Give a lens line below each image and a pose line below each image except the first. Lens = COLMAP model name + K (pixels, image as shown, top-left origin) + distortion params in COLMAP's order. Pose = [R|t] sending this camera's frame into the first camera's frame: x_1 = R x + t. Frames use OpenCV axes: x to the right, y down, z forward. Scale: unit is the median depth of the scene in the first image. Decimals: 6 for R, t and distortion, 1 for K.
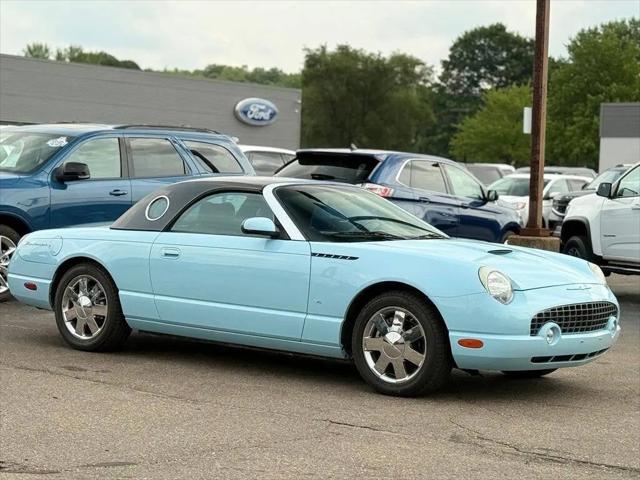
lens RADIAL K [[1447.4, 0, 334.2], [0, 1447.4, 248.3], [0, 0, 1]] dist [0.138404, 0.000000]
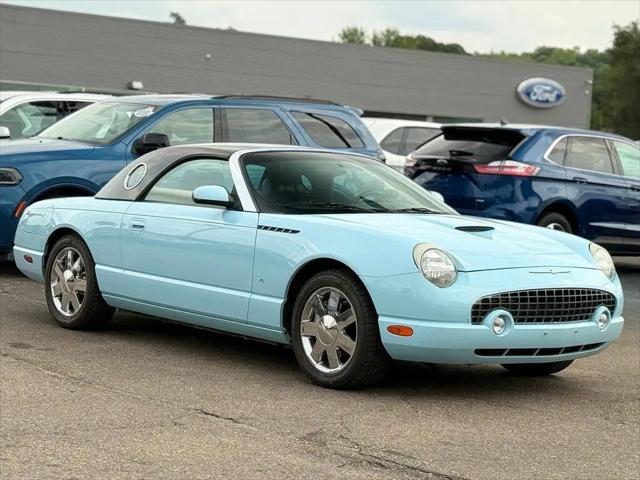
lens RADIAL K [[1520.3, 0, 319.9], [0, 1520.3, 242.8], [0, 0, 1]] dist [0.098452, 0.000000]
pose [[0.974585, 0.020116, -0.223113, 0.217879], [-0.019734, 0.999798, 0.003942, 0.008896], [0.223147, 0.000561, 0.974785, 0.084901]]
